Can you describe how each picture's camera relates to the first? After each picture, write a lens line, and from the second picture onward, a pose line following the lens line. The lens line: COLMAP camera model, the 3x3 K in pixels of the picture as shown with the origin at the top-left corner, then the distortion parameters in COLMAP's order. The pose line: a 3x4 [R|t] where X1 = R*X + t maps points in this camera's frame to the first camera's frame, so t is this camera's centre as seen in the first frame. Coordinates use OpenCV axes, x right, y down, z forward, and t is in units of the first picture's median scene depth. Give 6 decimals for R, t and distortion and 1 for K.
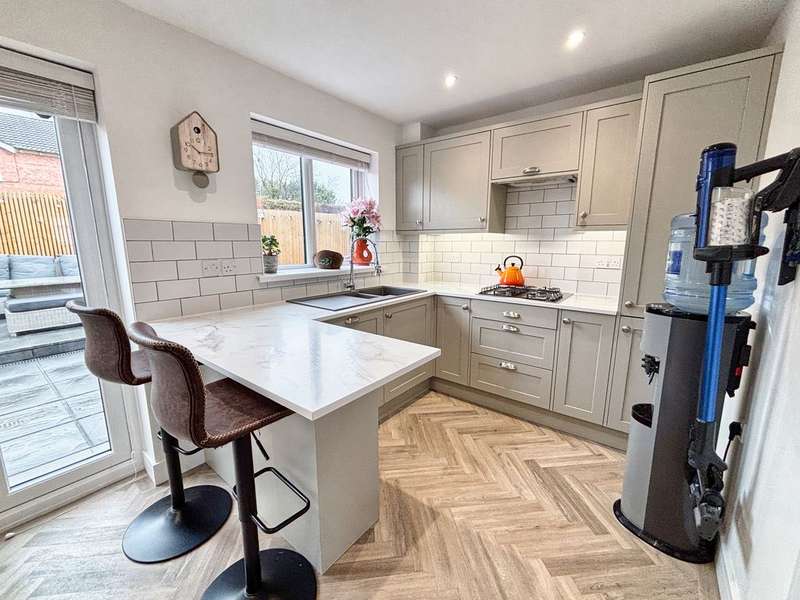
lens RADIAL K [[327.8, 0, 400.0], [0, 327.8, 300.0], [0, 0, 1]] dist [0.001494, -0.000653]
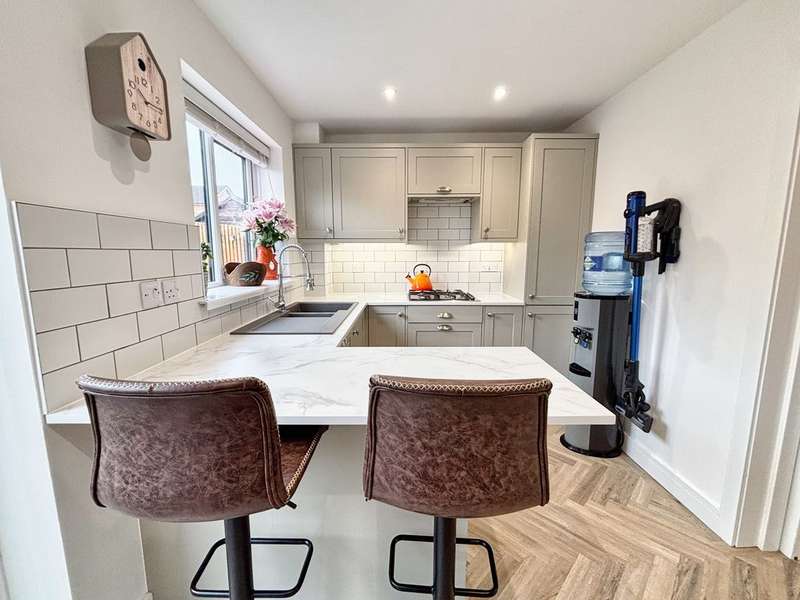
lens RADIAL K [[327.8, 0, 400.0], [0, 327.8, 300.0], [0, 0, 1]] dist [0.001494, -0.000653]
pose [[0.795709, -0.090032, 0.598951, -0.445882], [0.109020, 0.994029, 0.004585, -0.029542], [-0.595787, 0.061649, 0.800773, 0.185363]]
